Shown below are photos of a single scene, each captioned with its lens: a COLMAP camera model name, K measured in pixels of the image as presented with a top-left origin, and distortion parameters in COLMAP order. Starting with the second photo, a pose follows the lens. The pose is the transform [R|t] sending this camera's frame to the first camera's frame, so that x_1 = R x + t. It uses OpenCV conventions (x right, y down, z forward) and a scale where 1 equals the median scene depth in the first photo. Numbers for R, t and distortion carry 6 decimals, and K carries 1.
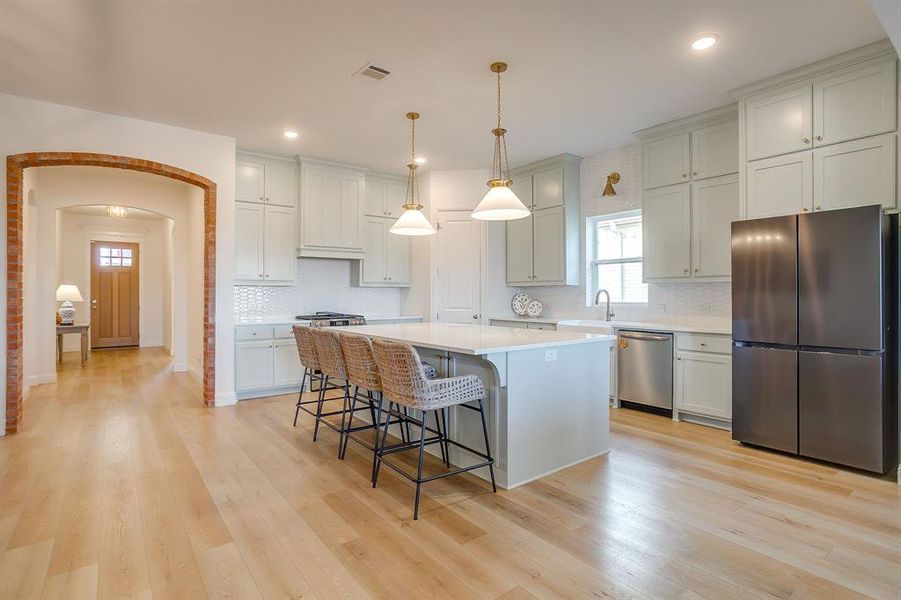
lens RADIAL K [[447.2, 0, 450.8], [0, 447.2, 294.4], [0, 0, 1]] dist [-0.022830, 0.000970]
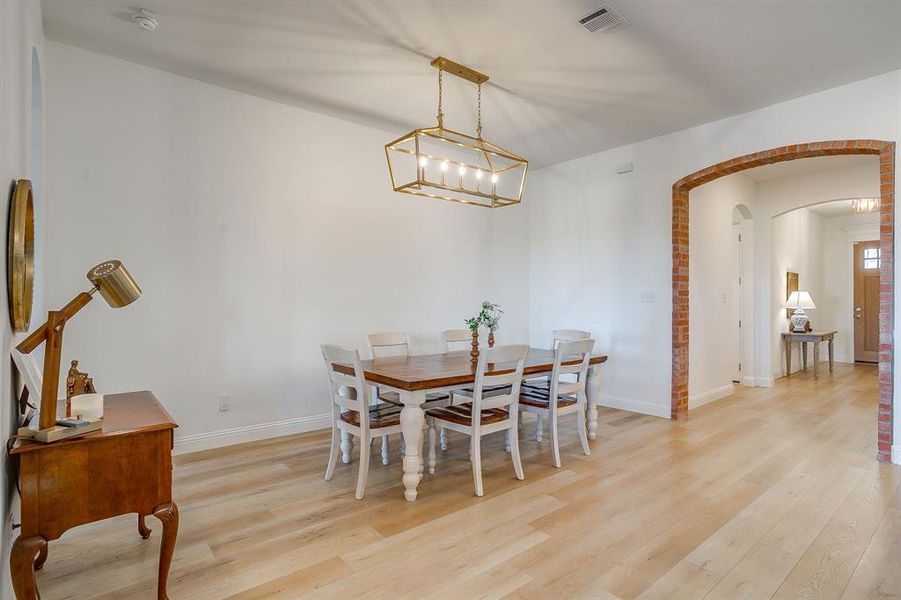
lens RADIAL K [[447.2, 0, 448.1], [0, 447.2, 299.9], [0, 0, 1]] dist [-0.022830, 0.000970]
pose [[0.018706, -0.004120, -0.999817, 0.071967], [-0.001114, 0.999991, -0.004141, 0.000683], [0.999824, 0.001191, 0.018701, 0.145501]]
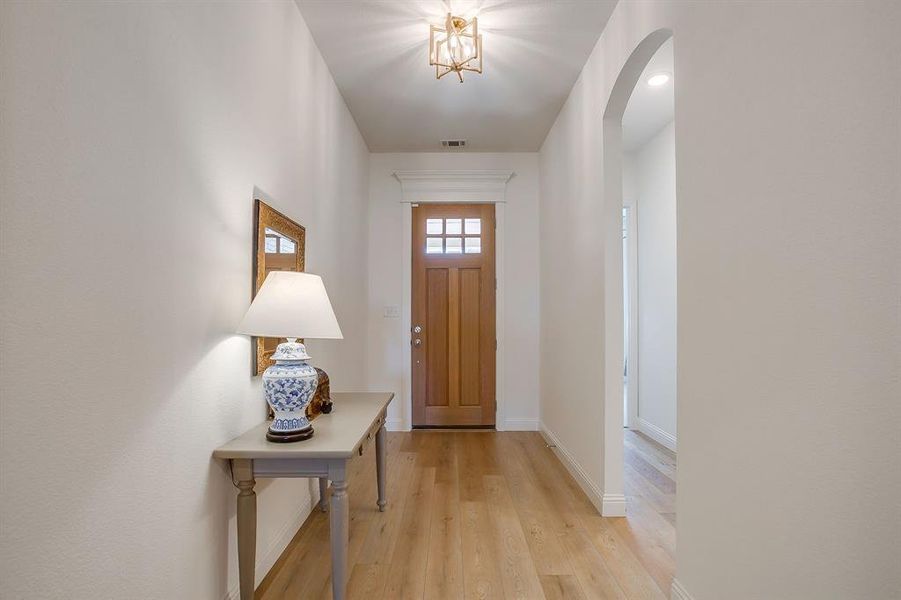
lens RADIAL K [[447.2, 0, 448.6], [0, 447.2, 305.6], [0, 0, 1]] dist [-0.022830, 0.000970]
pose [[0.788512, -0.020661, -0.614672, -0.482285], [0.003540, 0.999571, -0.029057, 0.003889], [0.615009, 0.020736, 0.788247, 0.636897]]
